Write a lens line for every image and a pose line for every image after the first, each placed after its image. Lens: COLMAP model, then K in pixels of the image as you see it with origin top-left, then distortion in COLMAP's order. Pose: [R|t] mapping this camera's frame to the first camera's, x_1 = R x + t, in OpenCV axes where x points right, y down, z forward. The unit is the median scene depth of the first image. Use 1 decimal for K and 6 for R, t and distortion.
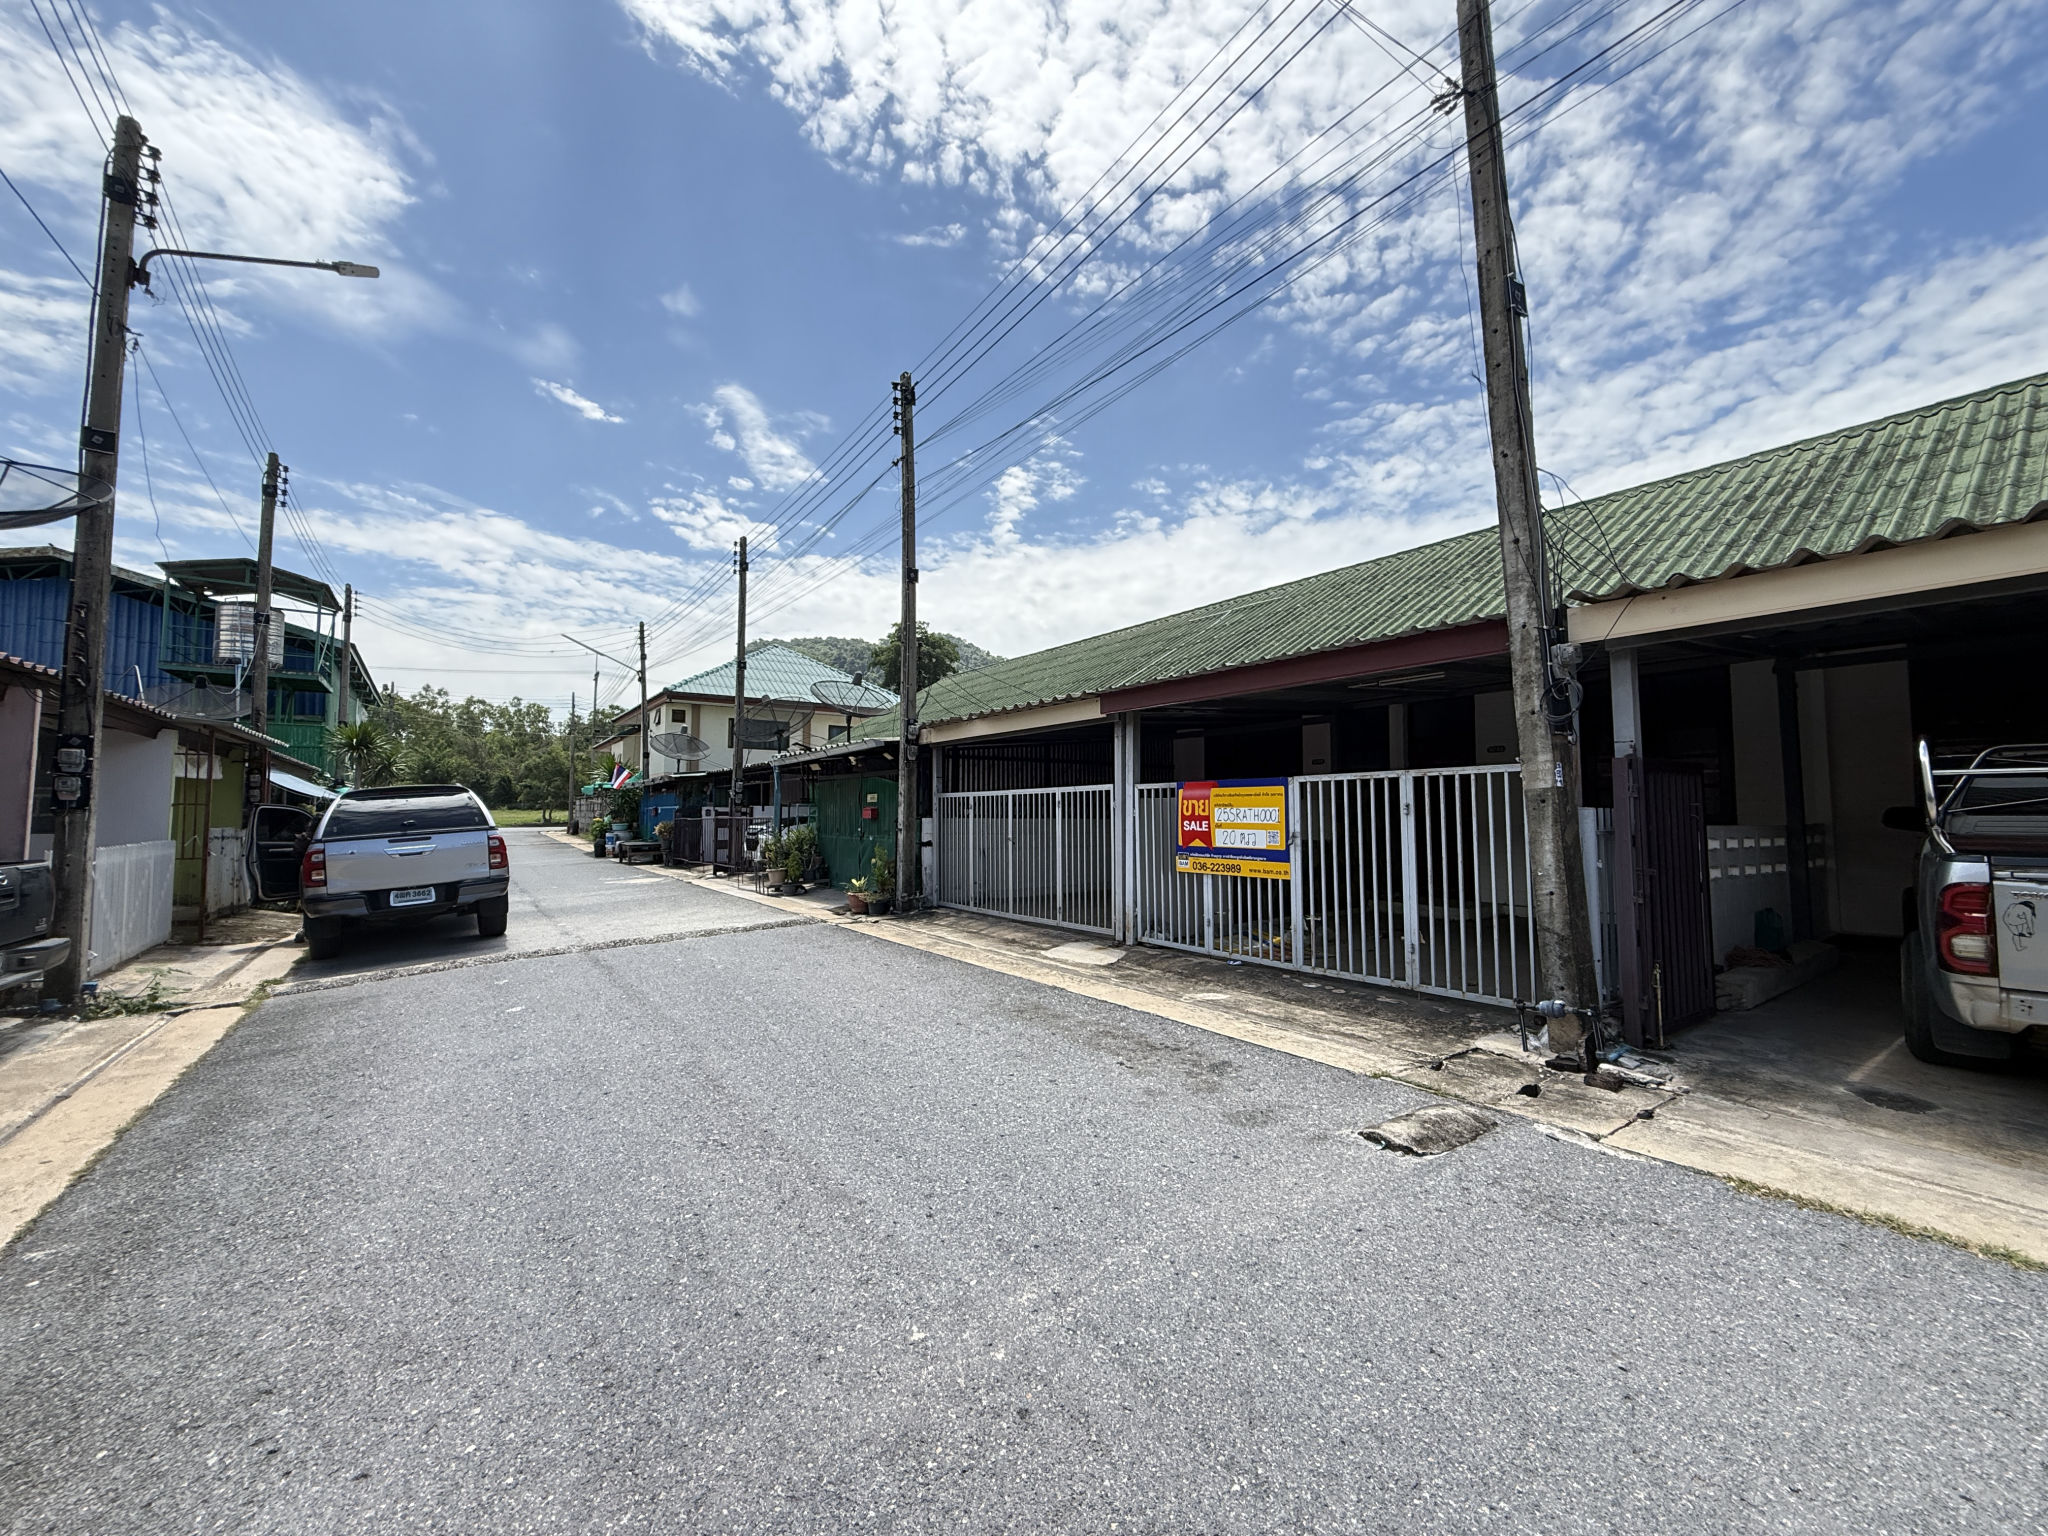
lens RADIAL K [[811.7, 0, 1019.3], [0, 811.7, 760.3], [0, 0, 1]] dist [-0.001161, 0.000434]
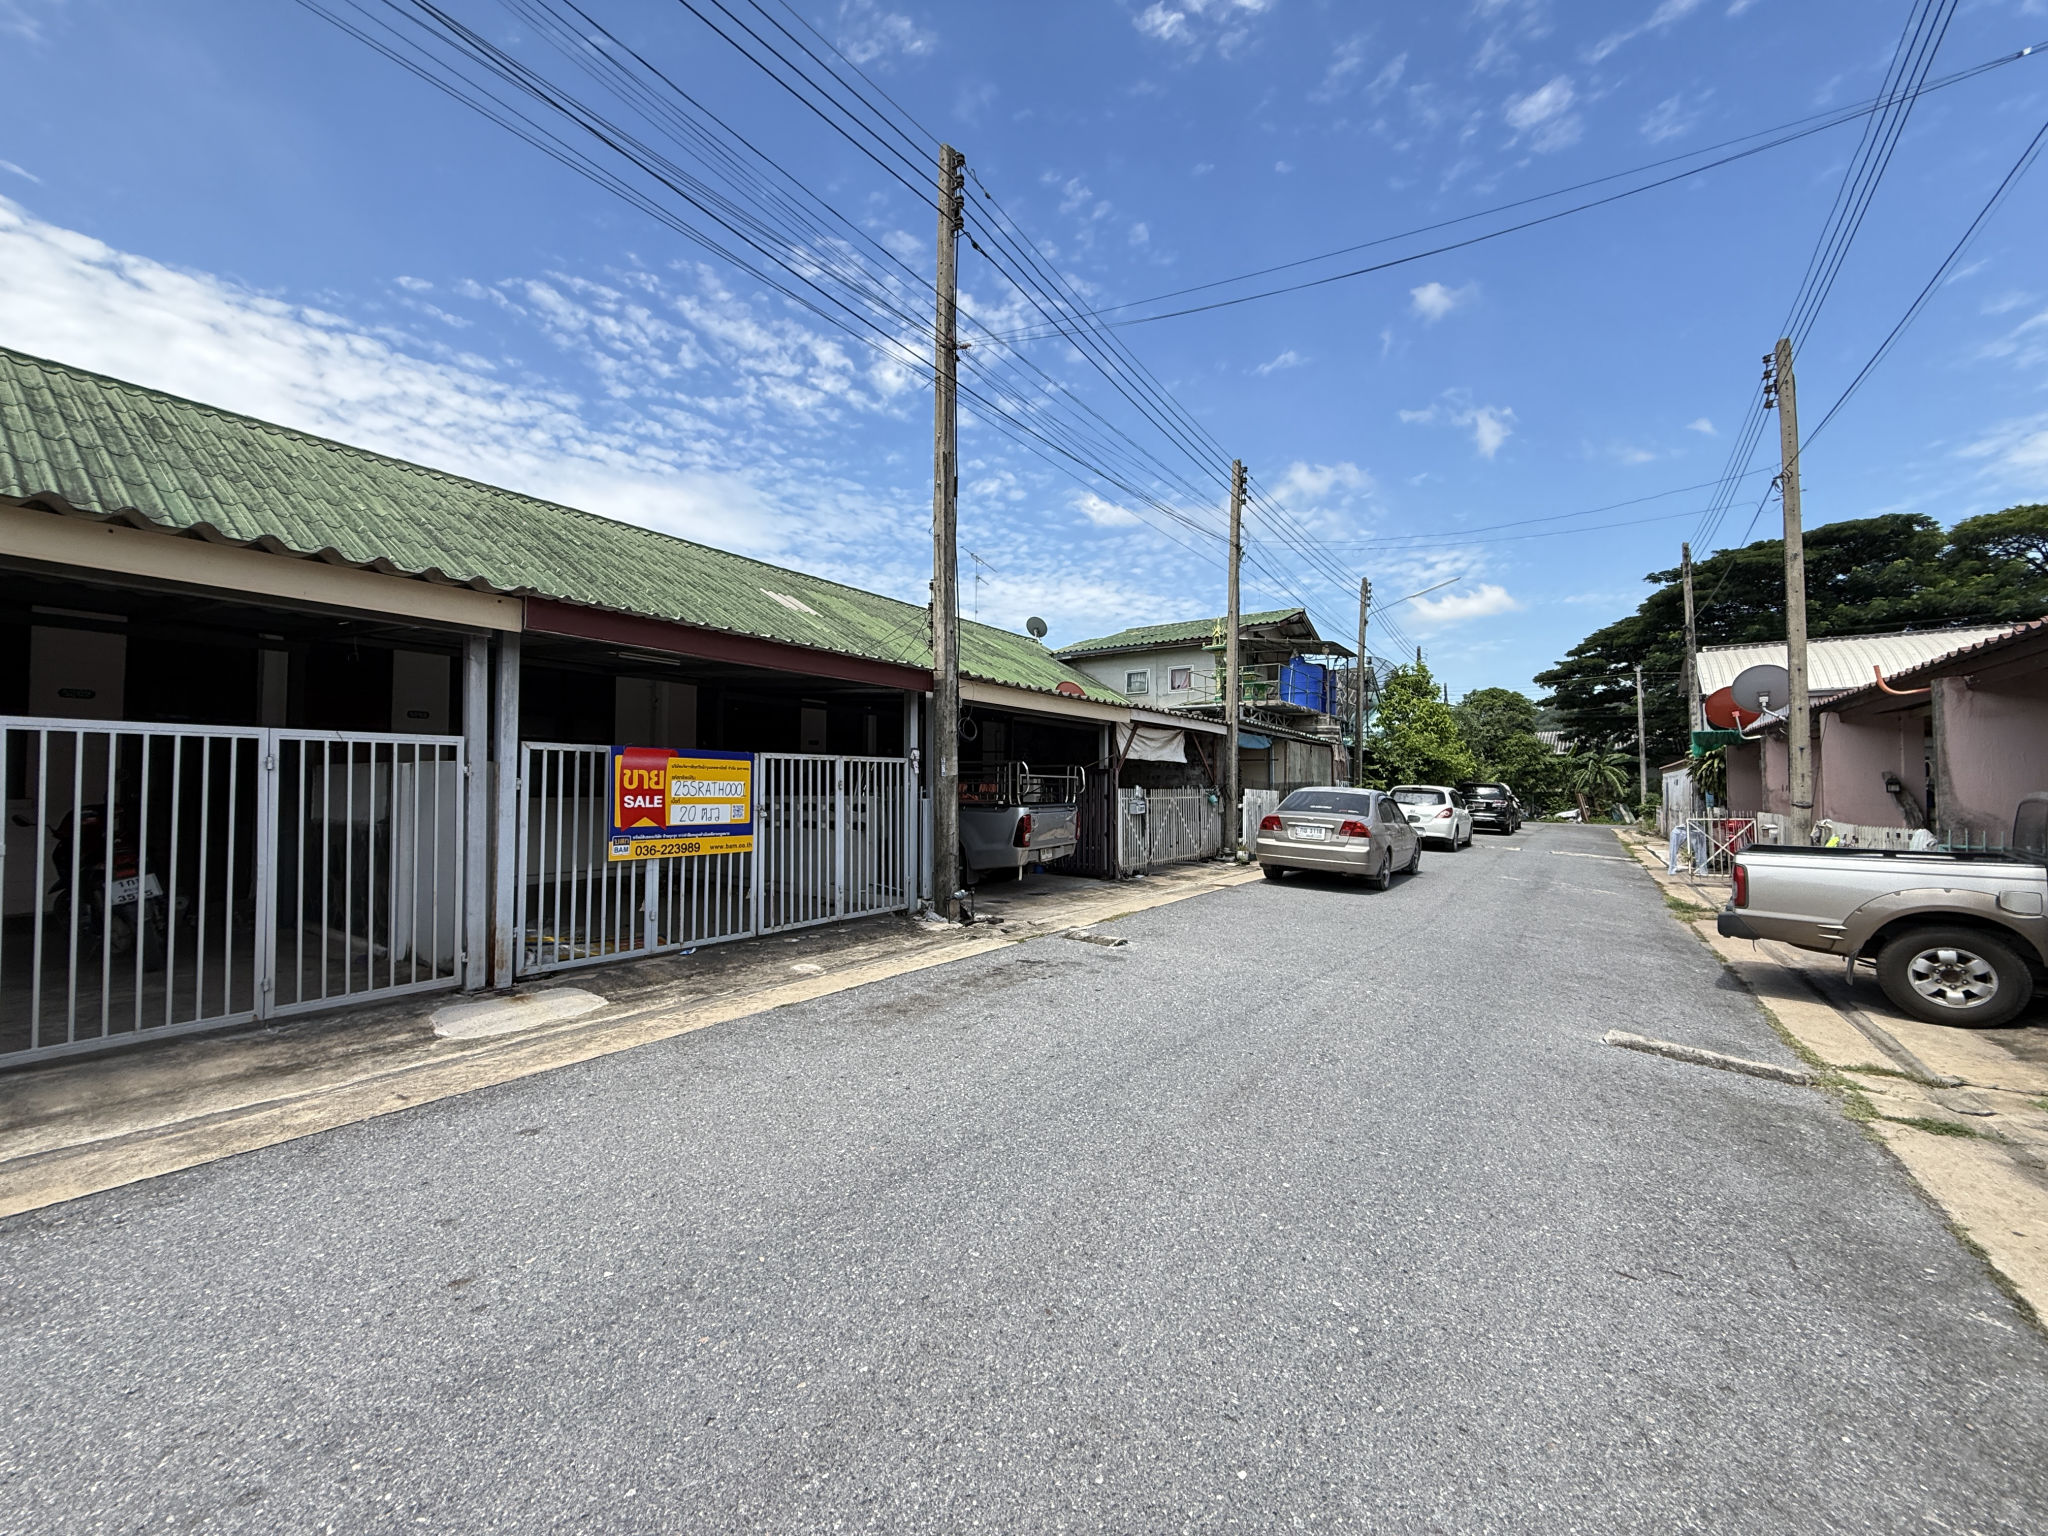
lens RADIAL K [[811.7, 0, 1019.5], [0, 811.7, 761.8], [0, 0, 1]] dist [-0.001161, 0.000434]
pose [[-0.352488, 0.032514, 0.935251, -0.730714], [-0.067202, 0.995937, -0.059952, 0.069486], [-0.933400, -0.083983, -0.348871, 1.009866]]
